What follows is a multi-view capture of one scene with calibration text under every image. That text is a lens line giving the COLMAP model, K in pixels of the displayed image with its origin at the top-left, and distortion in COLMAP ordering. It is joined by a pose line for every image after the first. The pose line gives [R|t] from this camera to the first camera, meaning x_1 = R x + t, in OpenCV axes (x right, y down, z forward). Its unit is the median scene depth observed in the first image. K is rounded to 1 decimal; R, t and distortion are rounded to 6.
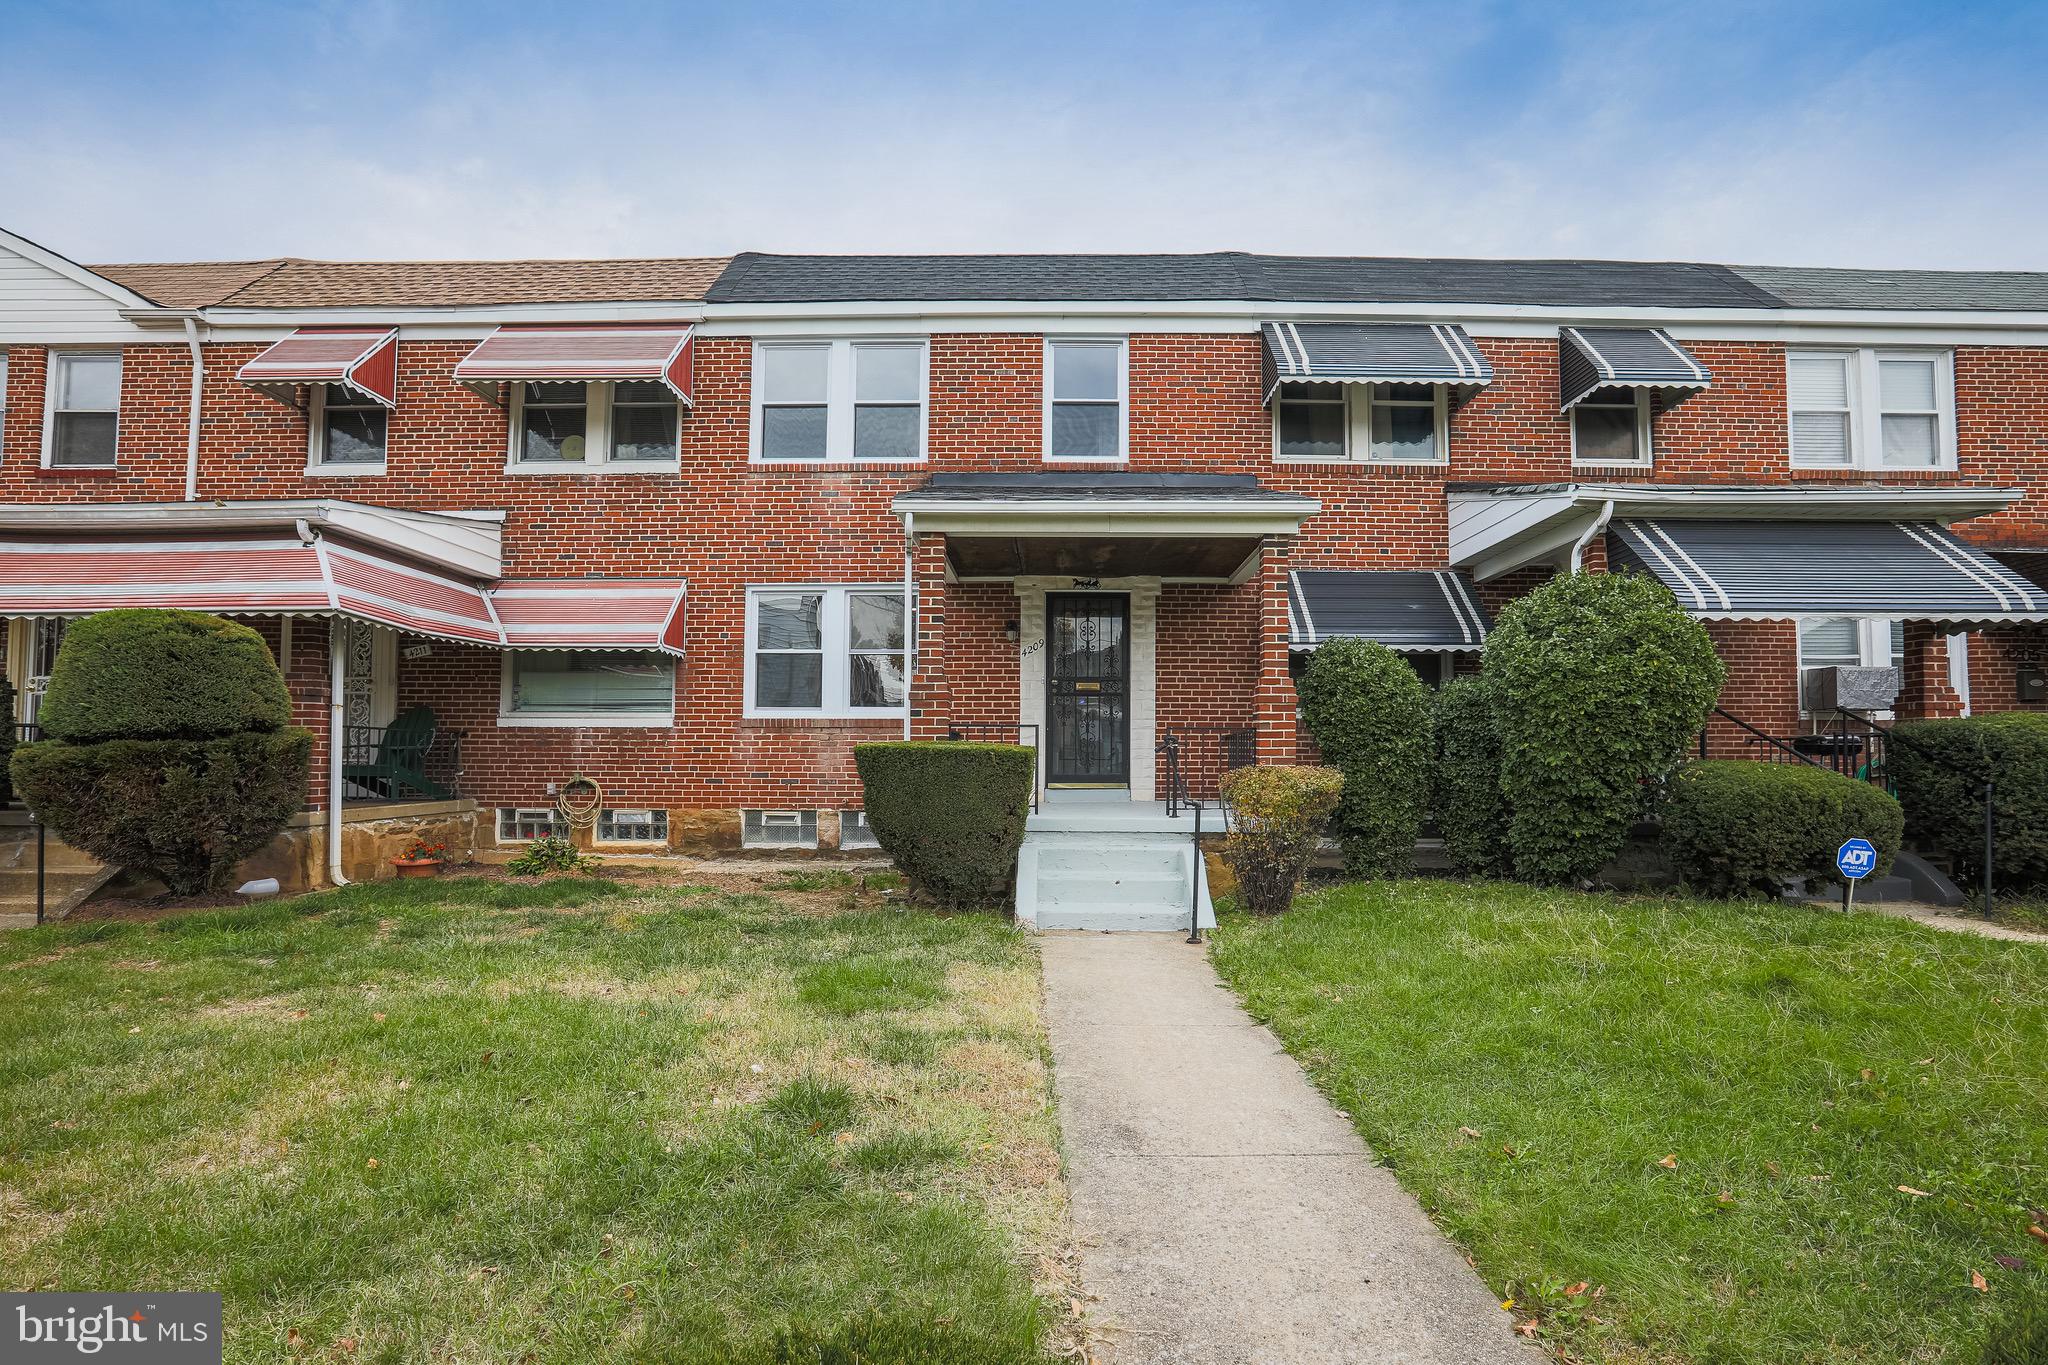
lens RADIAL K [[1022.2, 0, 1027.6], [0, 1022.2, 687.9], [0, 0, 1]] dist [-0.026885, 0.017458]
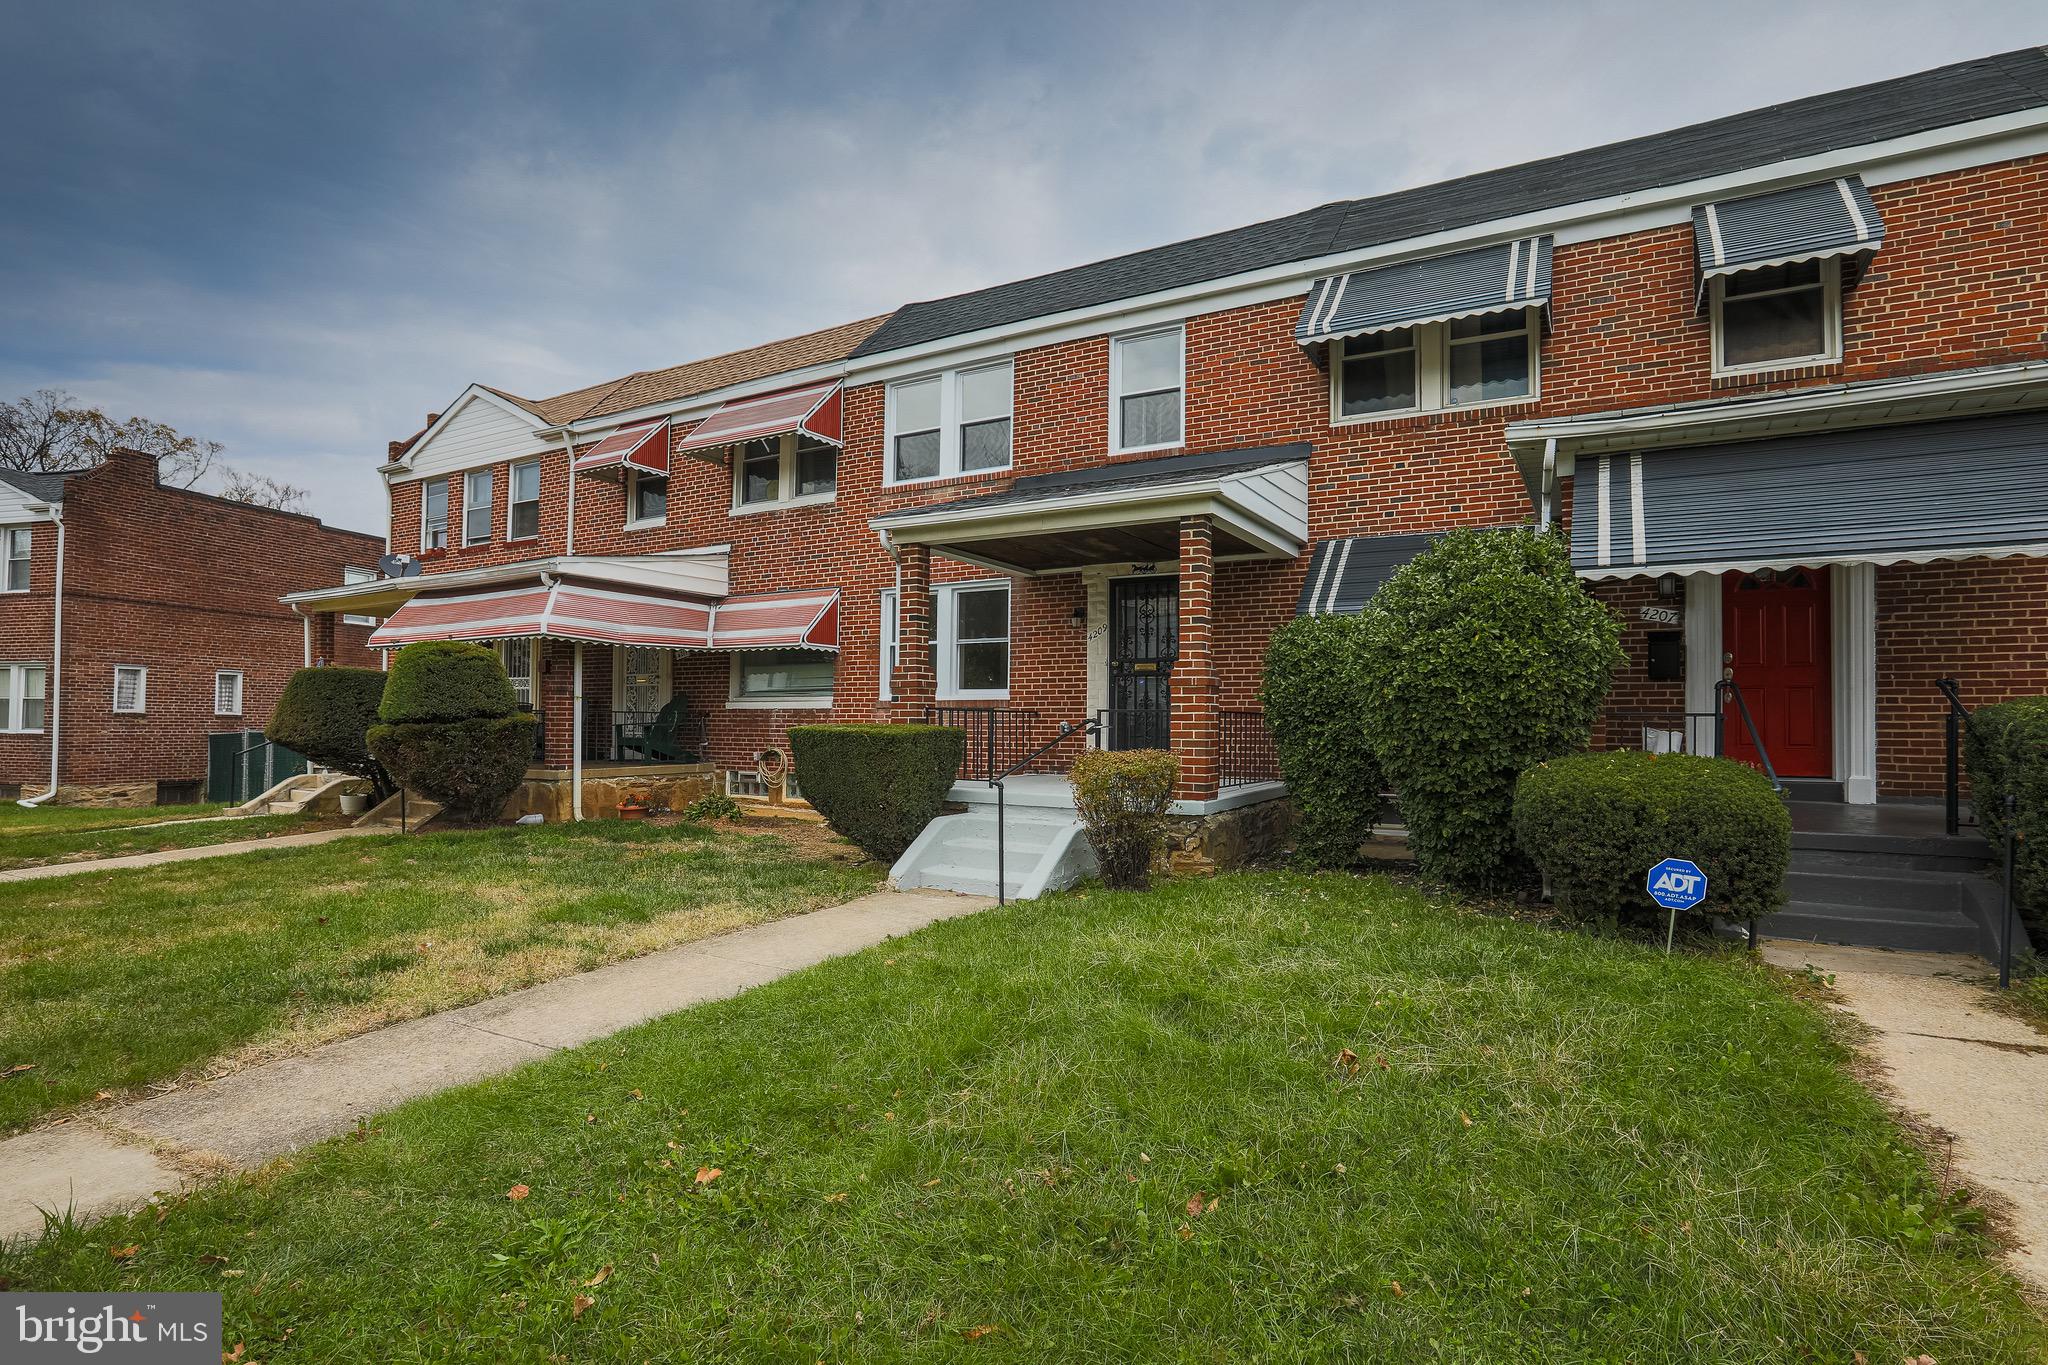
lens RADIAL K [[1001.6, 0, 1020.5], [0, 1001.6, 669.0], [0, 0, 1]] dist [-0.019088, 0.015414]
pose [[0.877516, -0.023915, -0.478952, 0.429996], [0.030091, 0.999534, 0.005223, -0.008594], [0.478603, -0.018995, 0.877826, 0.040754]]
